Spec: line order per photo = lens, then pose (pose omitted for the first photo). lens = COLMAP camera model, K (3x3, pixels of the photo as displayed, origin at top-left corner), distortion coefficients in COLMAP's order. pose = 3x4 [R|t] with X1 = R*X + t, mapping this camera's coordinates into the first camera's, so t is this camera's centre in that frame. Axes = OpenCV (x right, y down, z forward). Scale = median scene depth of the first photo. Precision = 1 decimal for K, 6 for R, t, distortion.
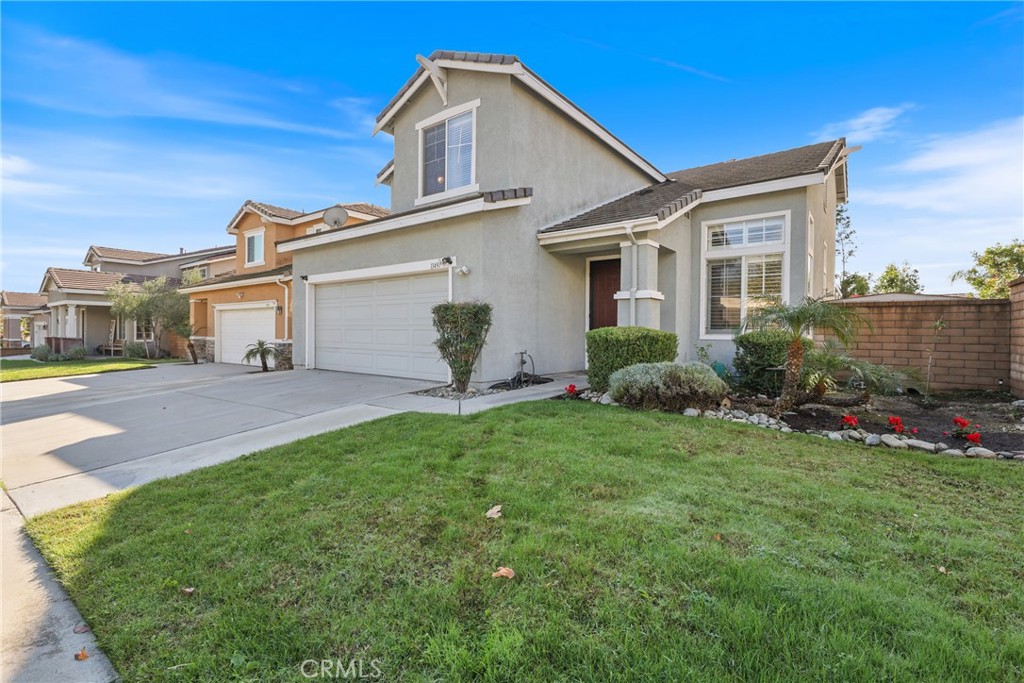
lens RADIAL K [[476.6, 0, 511.9], [0, 476.6, 339.9], [0, 0, 1]] dist [0.001418, -0.000052]
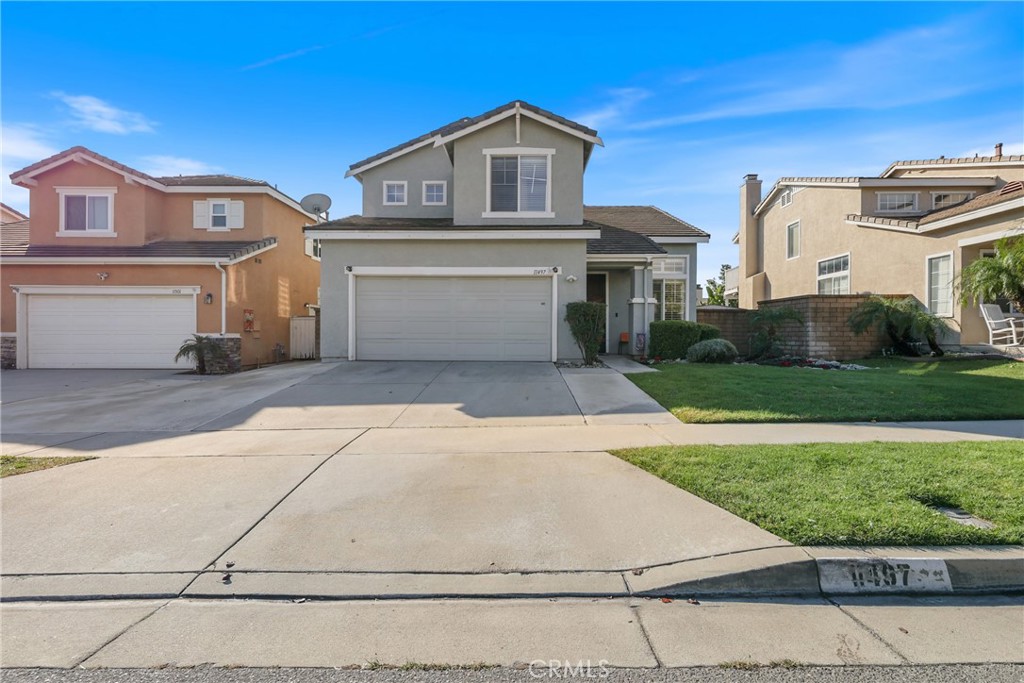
lens RADIAL K [[476.6, 0, 519.7], [0, 476.6, 339.3], [0, 0, 1]] dist [0.001418, -0.000052]
pose [[0.791271, -0.011006, 0.611366, -0.914924], [0.012045, 0.999925, 0.002413, 0.022005], [-0.611347, 0.005455, 0.791344, 0.005115]]
